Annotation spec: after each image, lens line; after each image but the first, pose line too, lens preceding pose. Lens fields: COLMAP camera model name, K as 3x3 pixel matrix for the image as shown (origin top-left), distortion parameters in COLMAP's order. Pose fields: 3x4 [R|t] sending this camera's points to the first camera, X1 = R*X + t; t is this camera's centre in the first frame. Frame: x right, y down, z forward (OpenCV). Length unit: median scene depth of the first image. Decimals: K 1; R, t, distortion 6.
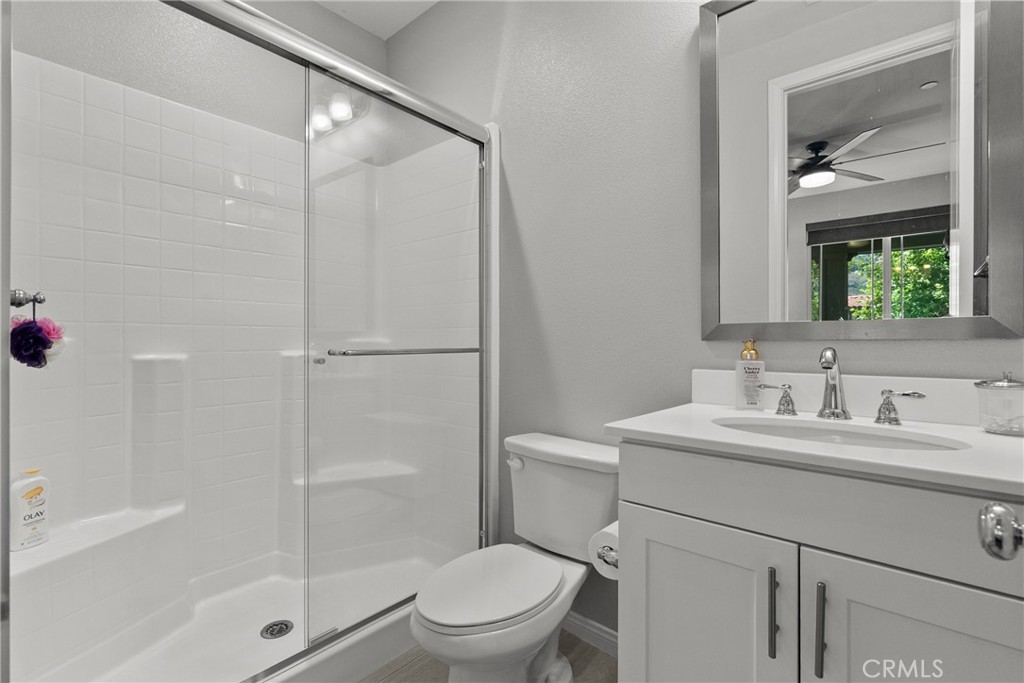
lens RADIAL K [[470.5, 0, 507.1], [0, 470.5, 339.4], [0, 0, 1]] dist [-0.006115, 0.001358]
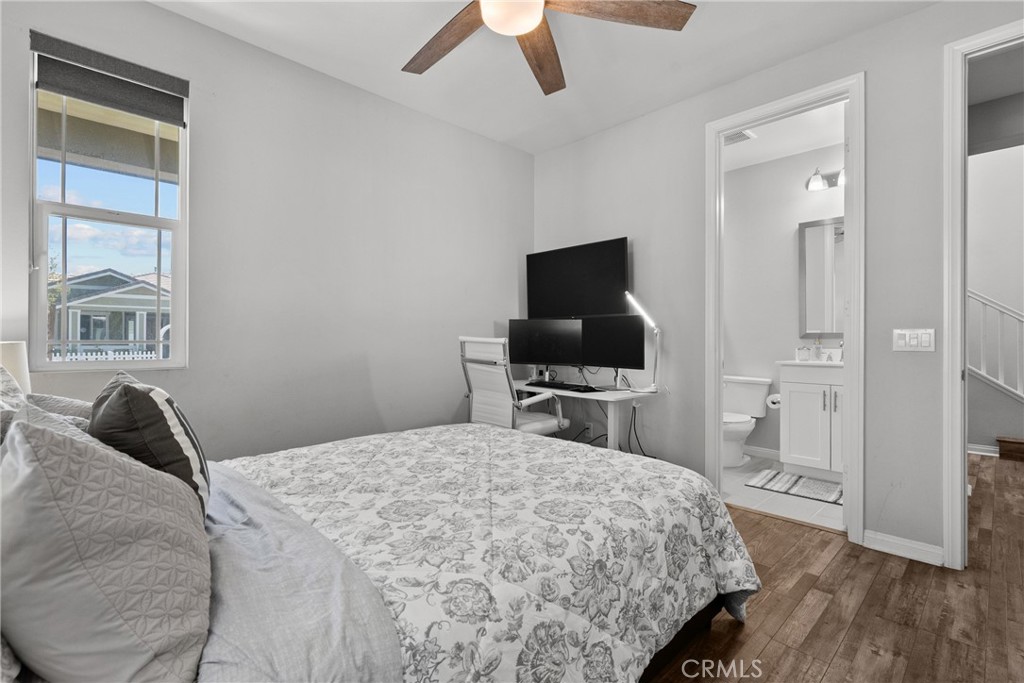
lens RADIAL K [[470.5, 0, 514.6], [0, 470.5, 337.4], [0, 0, 1]] dist [-0.006115, 0.001358]
pose [[0.996444, -0.000544, -0.084255, -1.345884], [0.000108, 0.999987, -0.005179, 0.009104], [0.084256, 0.005151, 0.996431, -2.500129]]
